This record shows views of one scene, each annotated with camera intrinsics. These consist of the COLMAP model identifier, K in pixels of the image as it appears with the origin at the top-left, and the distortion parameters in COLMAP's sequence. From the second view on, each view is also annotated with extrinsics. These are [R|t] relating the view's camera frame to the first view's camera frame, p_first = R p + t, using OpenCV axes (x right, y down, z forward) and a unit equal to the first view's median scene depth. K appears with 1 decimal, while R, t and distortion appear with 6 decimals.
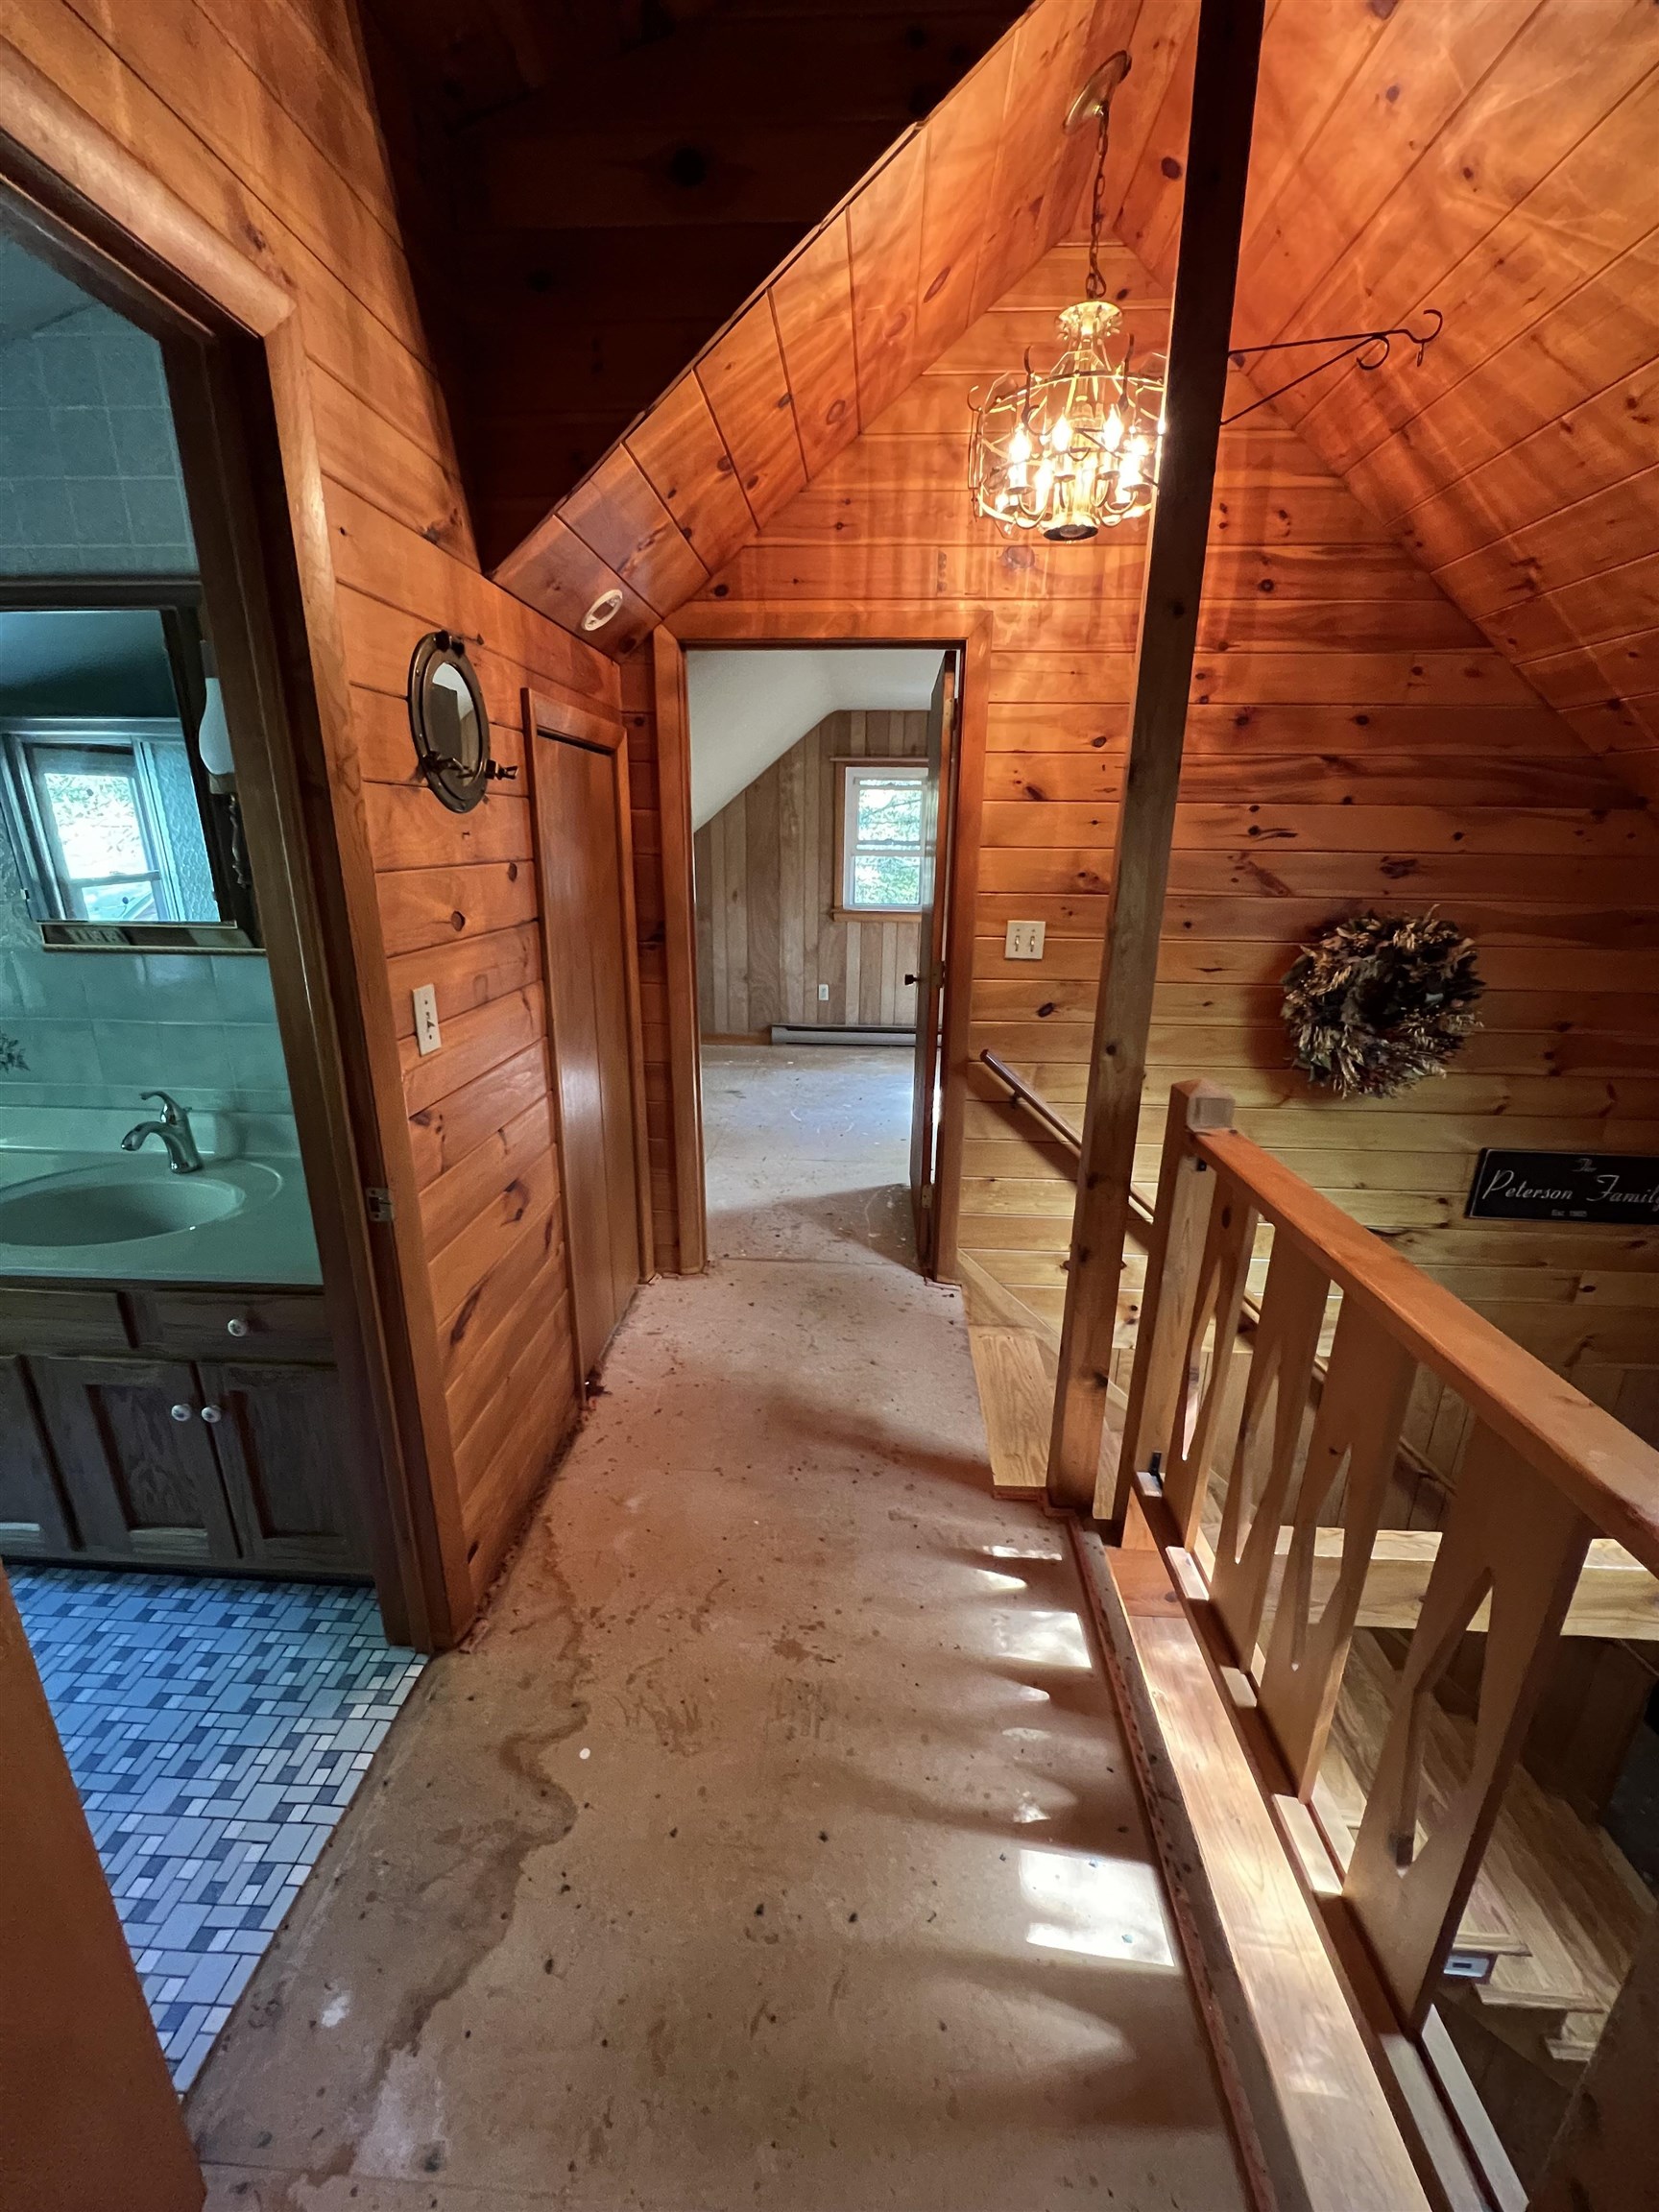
lens RADIAL K [[889.4, 0, 829.8], [0, 889.4, 1115.1], [0, 0, 1]] dist [0.000456, 0.000331]
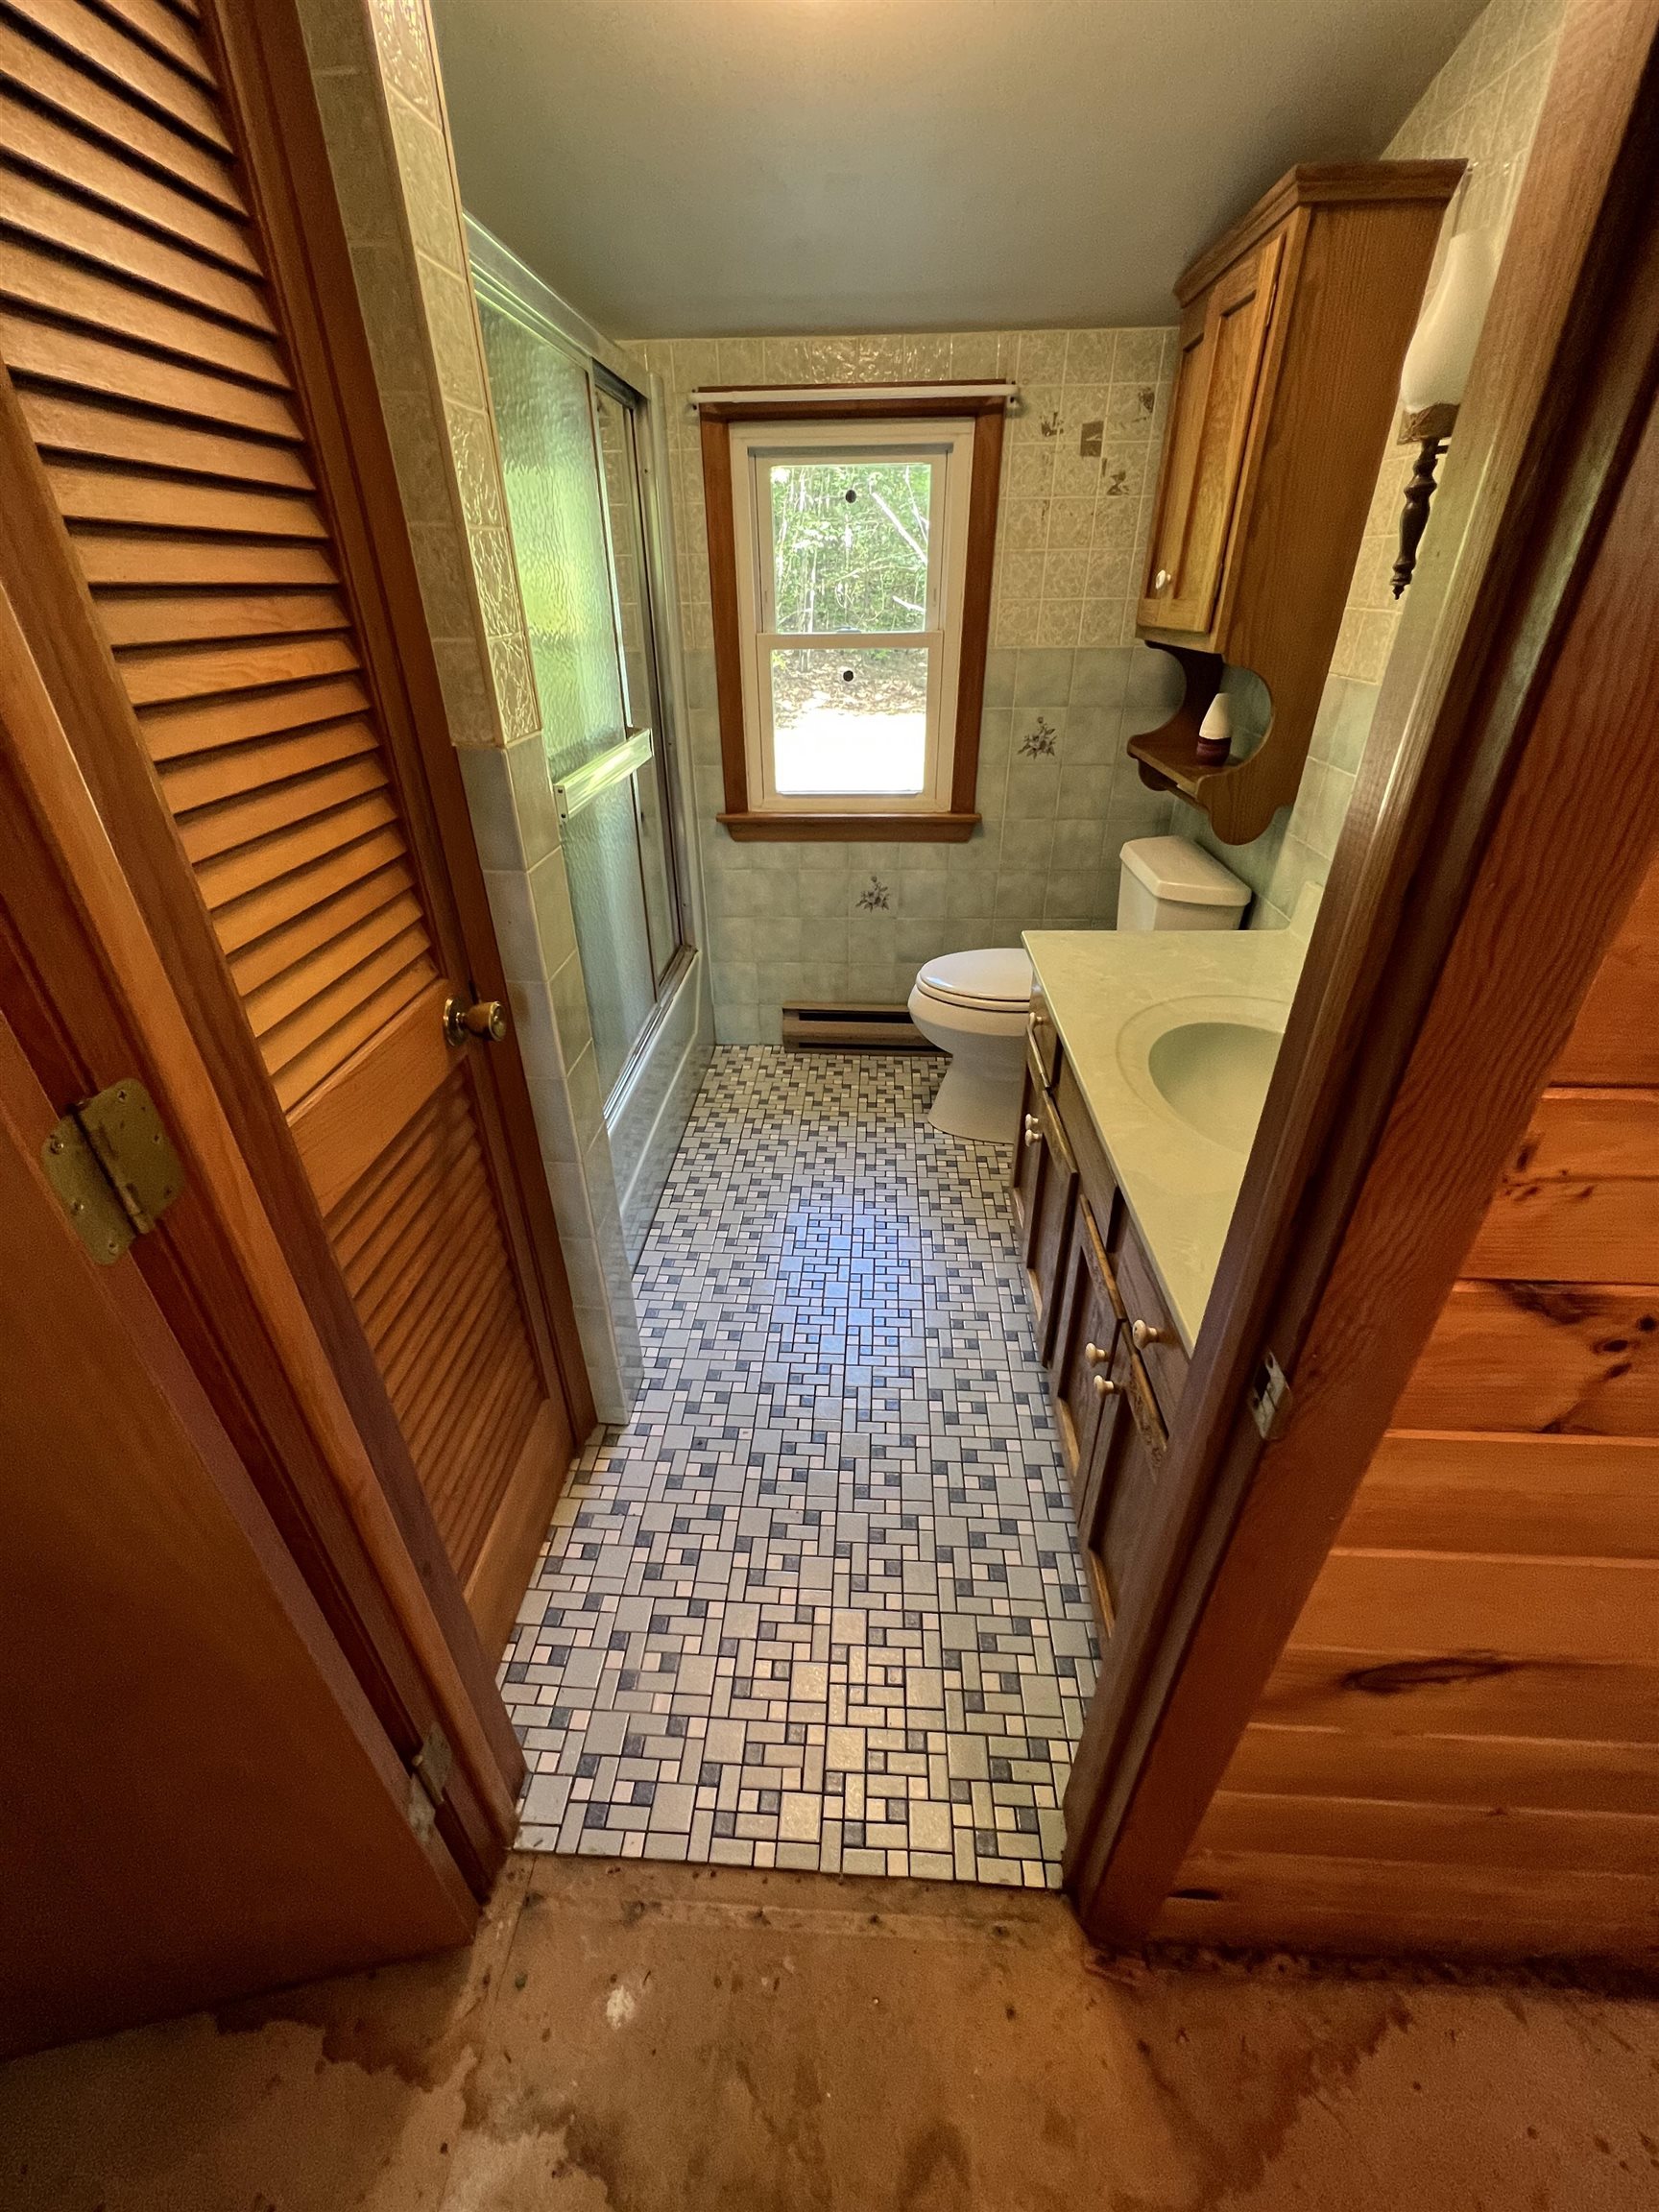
lens RADIAL K [[889.4, 0, 824.5], [0, 889.4, 1113.6], [0, 0, 1]] dist [0.000456, 0.000331]
pose [[0.001112, 0.507327, -0.861753, -0.187075], [-0.294438, 0.823718, 0.484556, -0.136377], [0.955670, 0.253194, 0.150293, 0.630451]]
